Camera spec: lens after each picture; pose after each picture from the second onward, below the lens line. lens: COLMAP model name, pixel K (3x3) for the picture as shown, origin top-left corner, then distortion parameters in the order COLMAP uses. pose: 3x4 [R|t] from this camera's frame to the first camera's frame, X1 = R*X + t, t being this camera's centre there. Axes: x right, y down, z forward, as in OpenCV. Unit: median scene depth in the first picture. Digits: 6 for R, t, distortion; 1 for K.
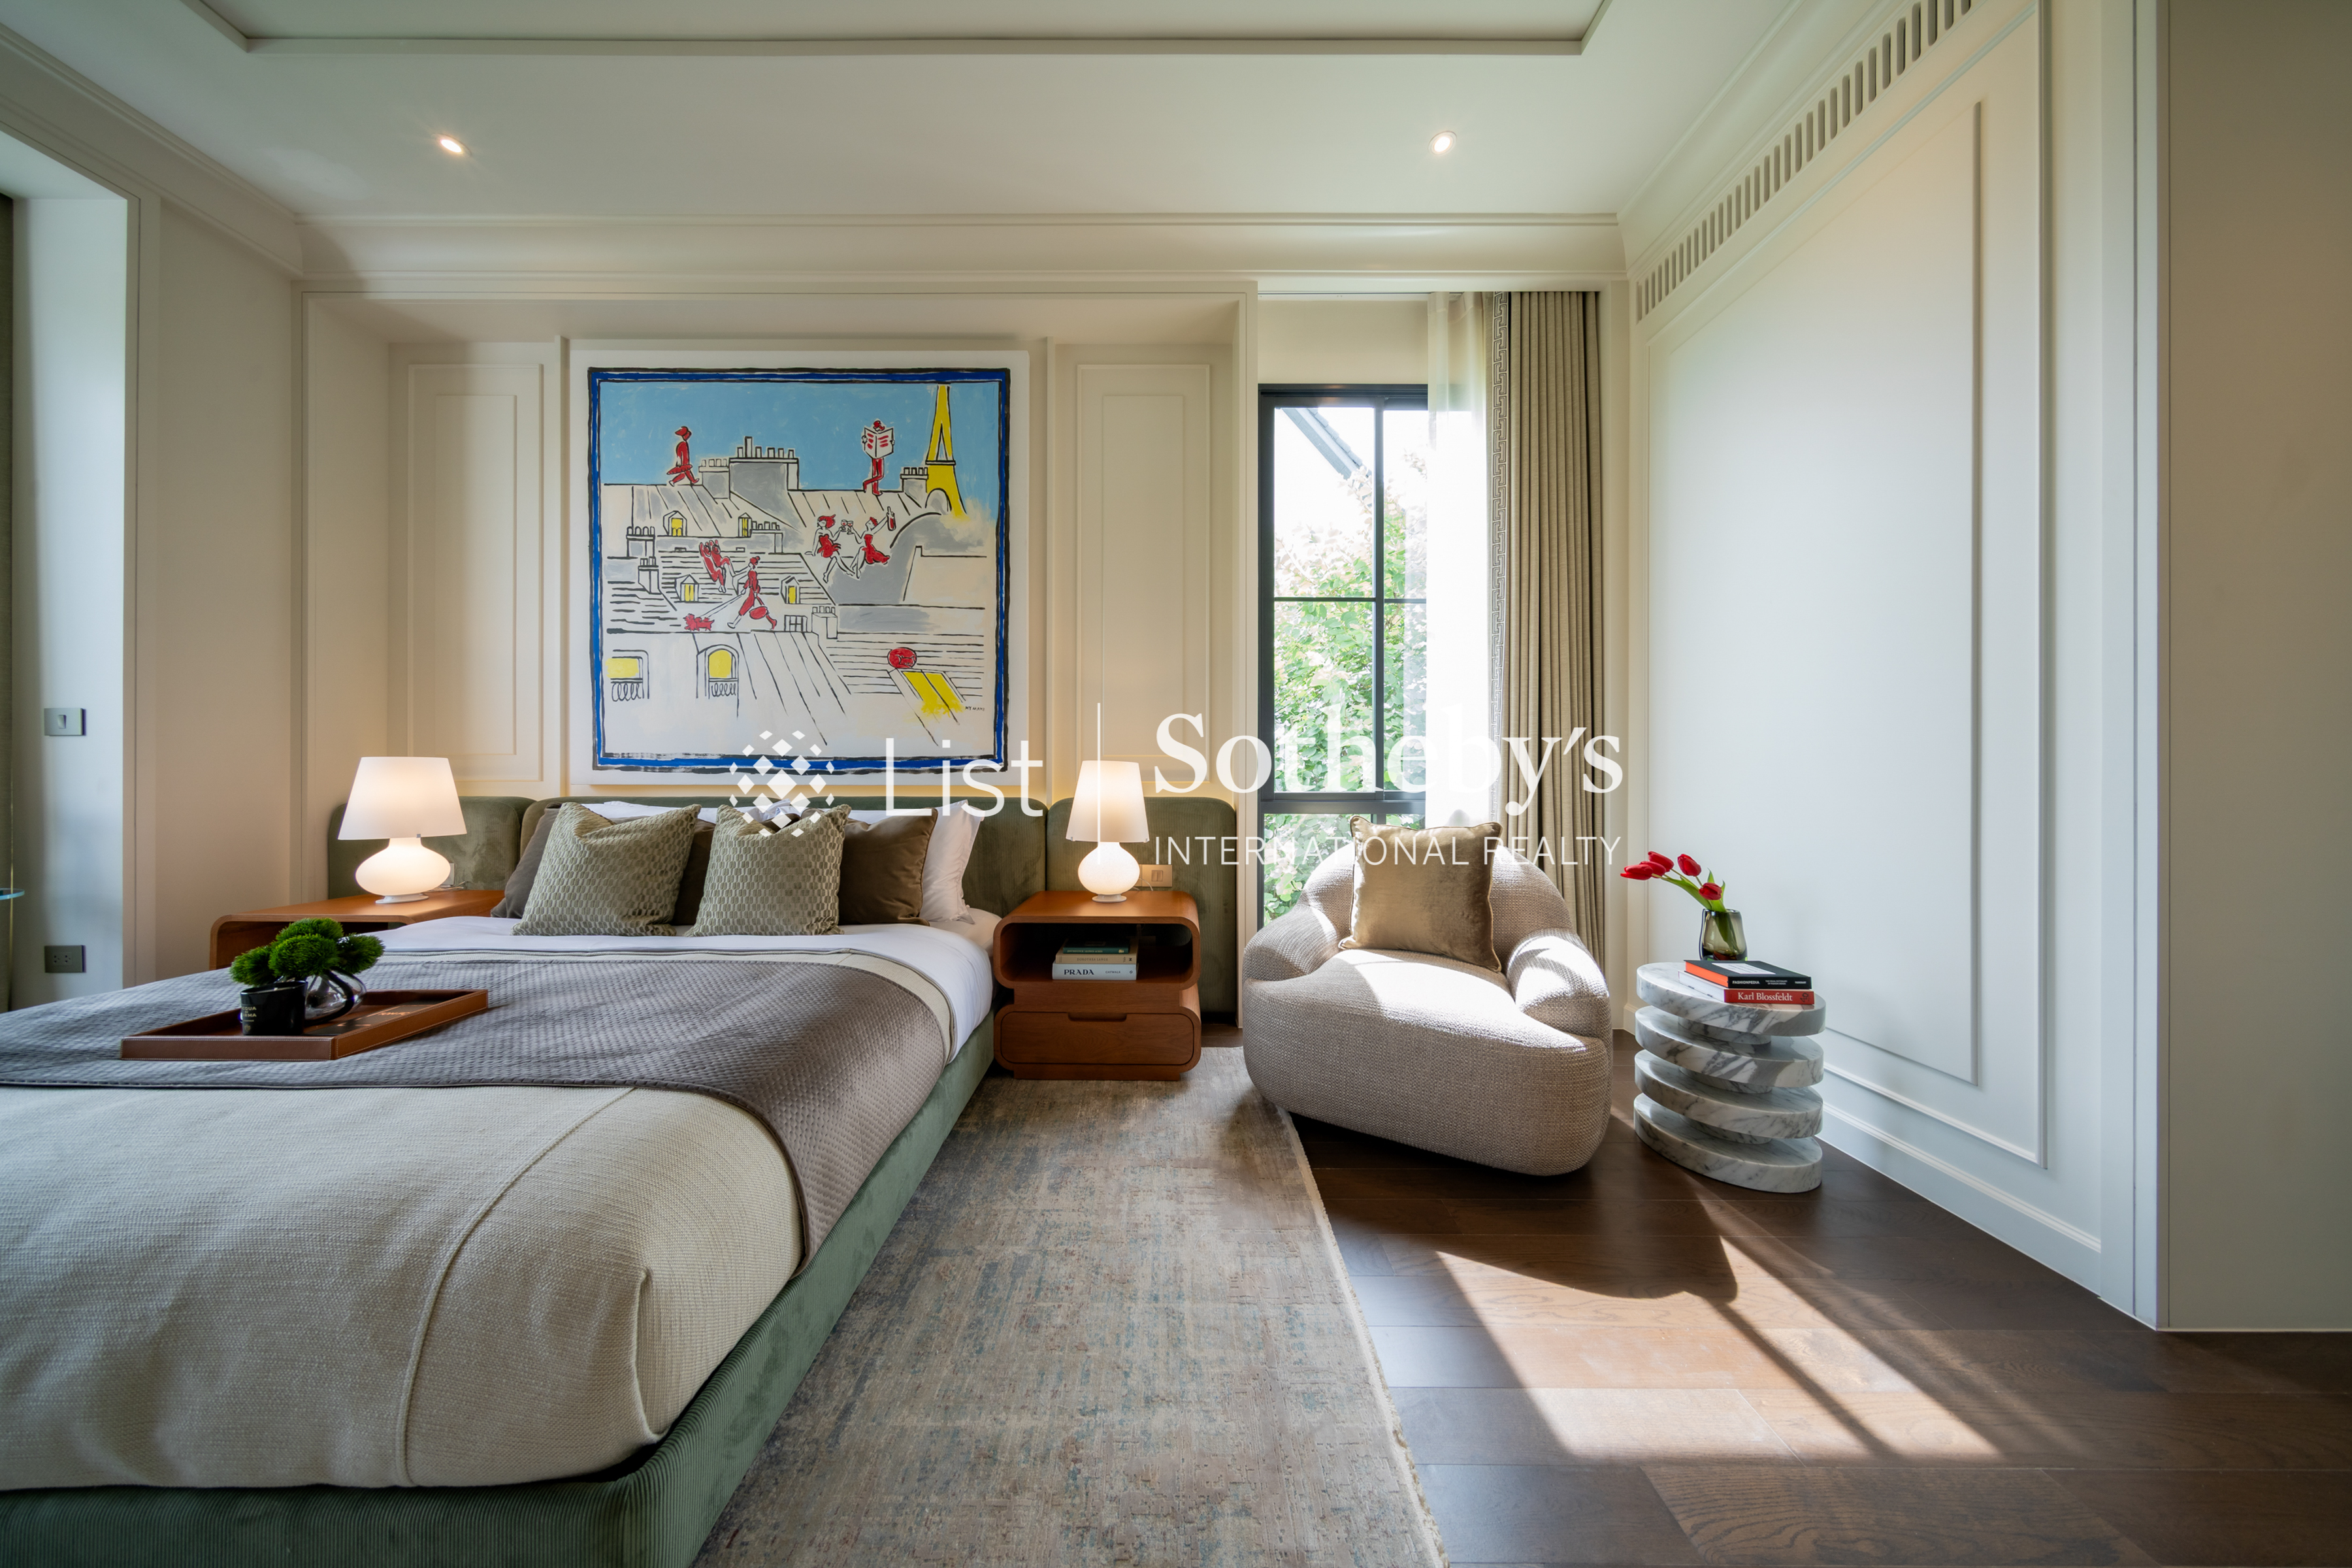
lens RADIAL K [[673.3, 0, 1167.9], [0, 673.3, 774.9], [0, 0, 1]] dist [0.000924, 0.000006]
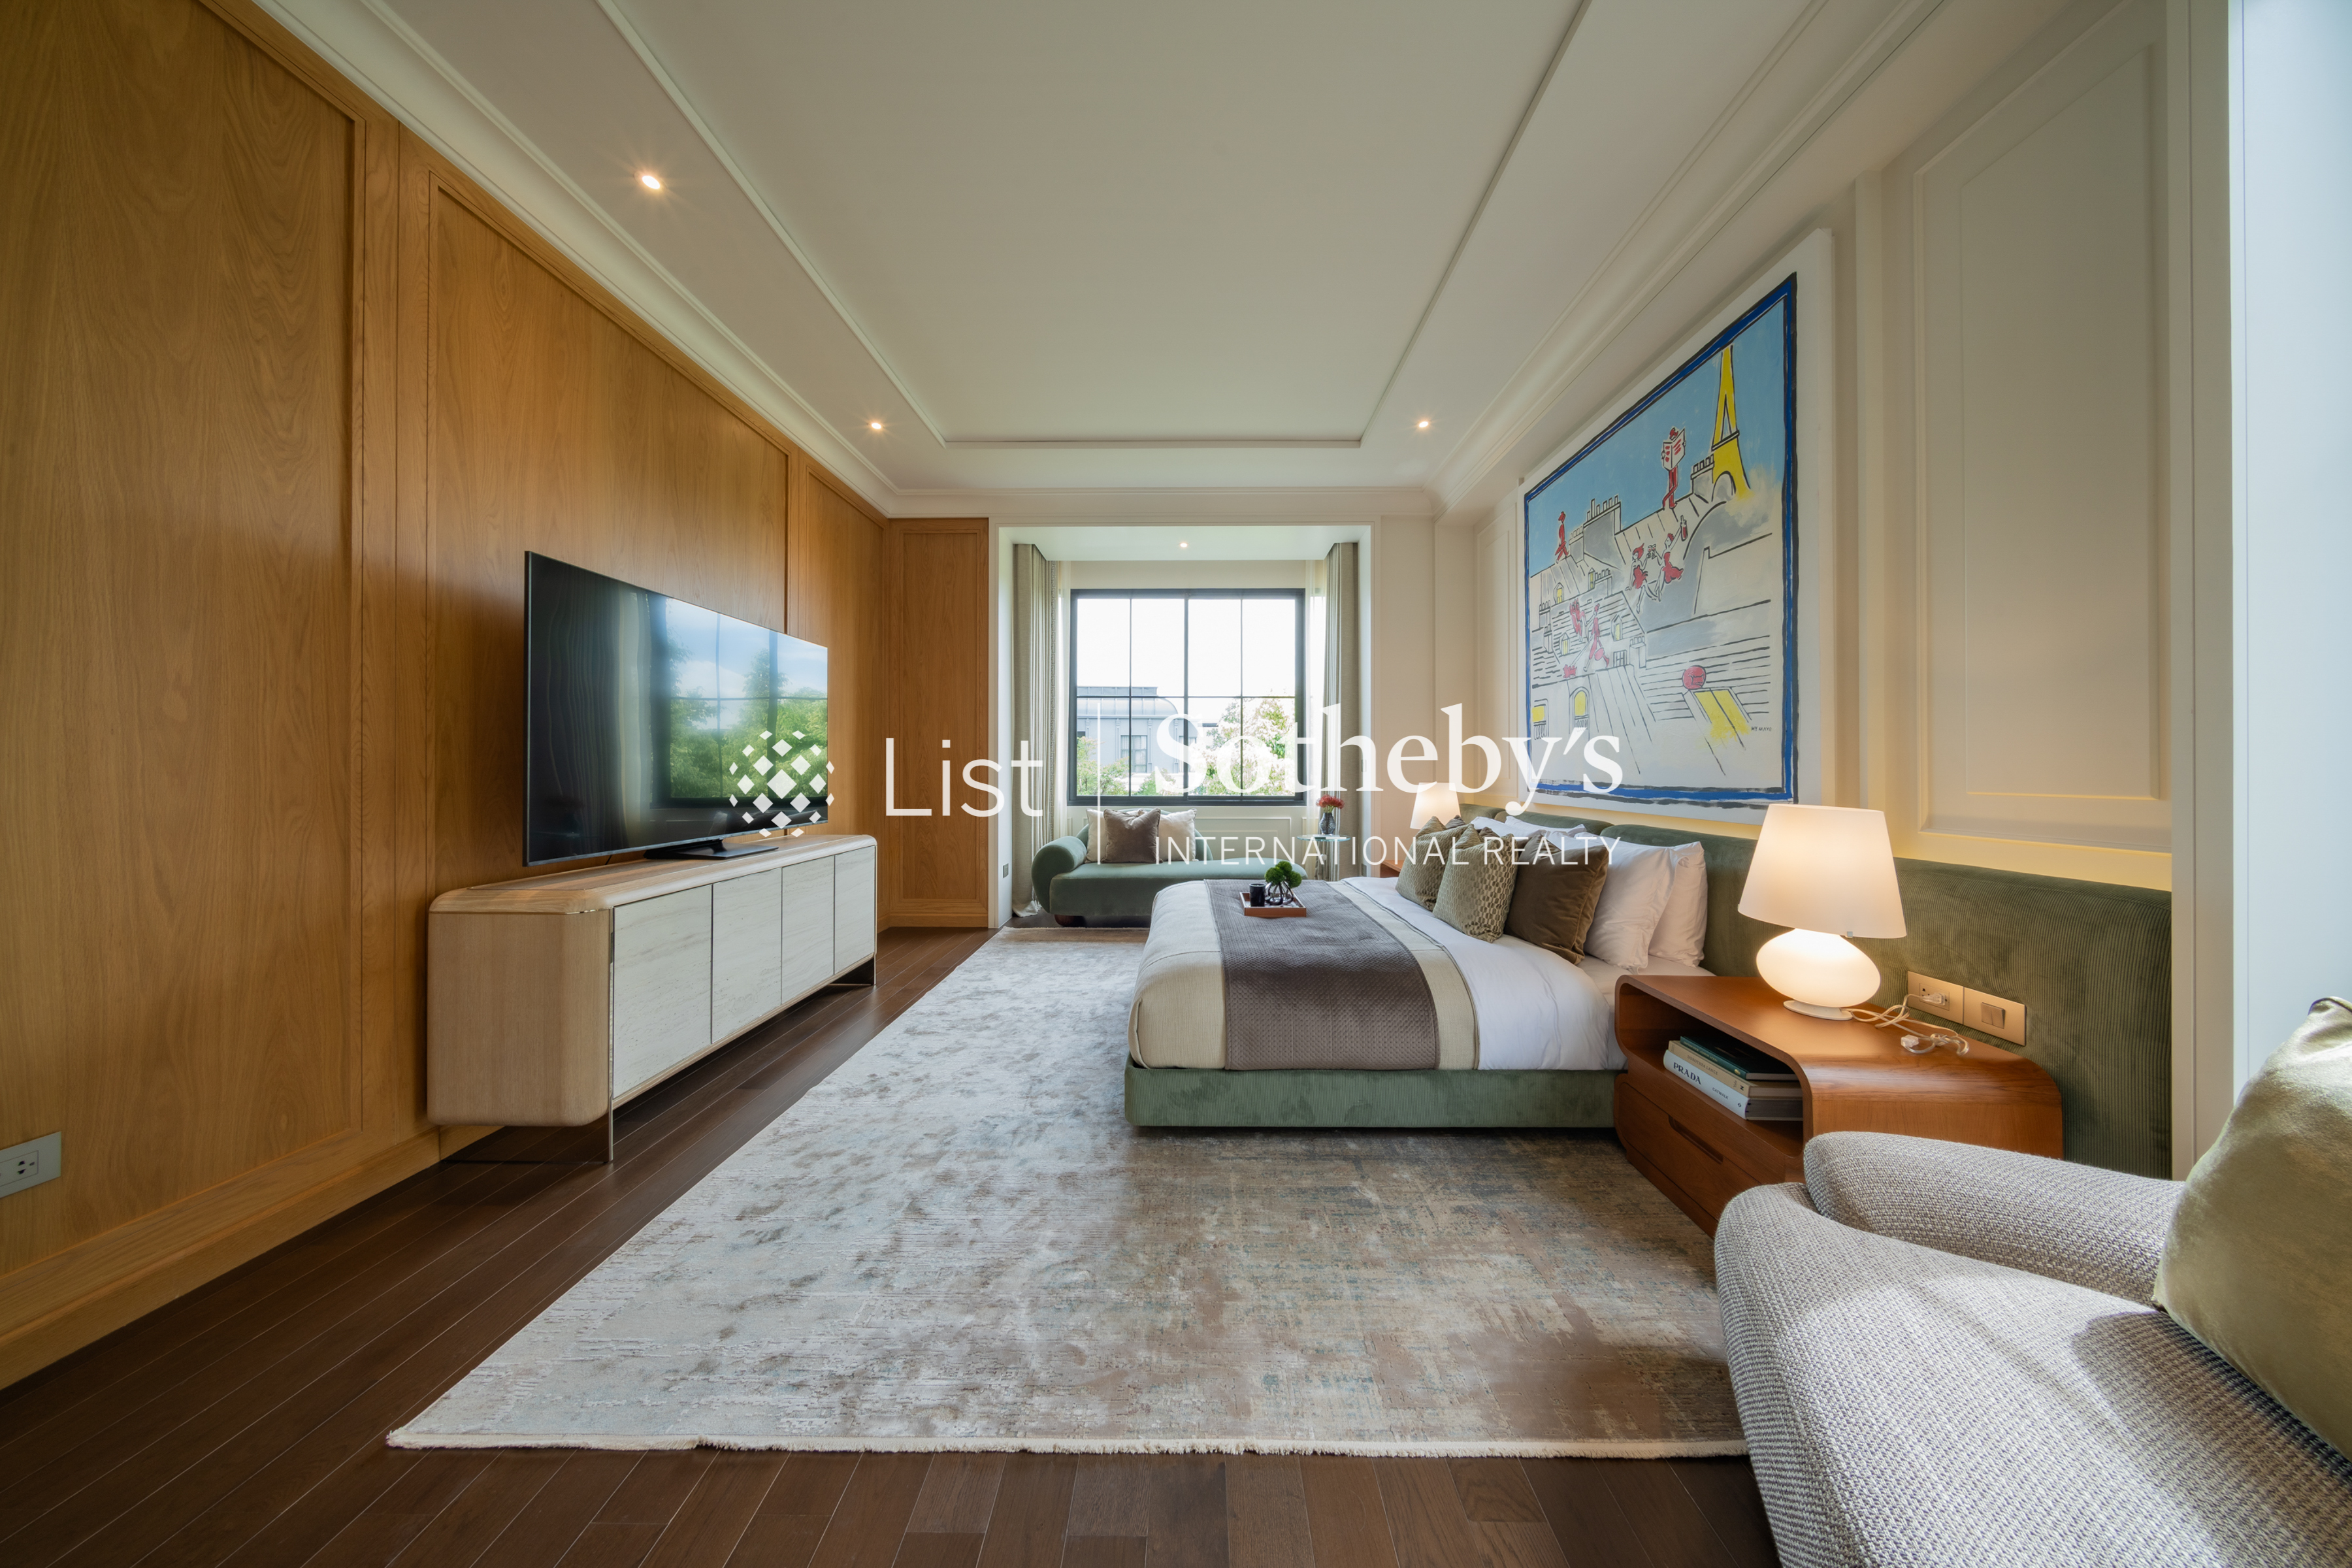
lens RADIAL K [[673.3, 0, 1172.3], [0, 673.3, 772.7], [0, 0, 1]] dist [0.000924, 0.000006]
pose [[-0.012337, 0.002810, -0.999920, 0.517453], [0.004764, 0.999985, 0.002752, -0.052274], [0.999913, -0.004730, -0.012350, 0.312223]]
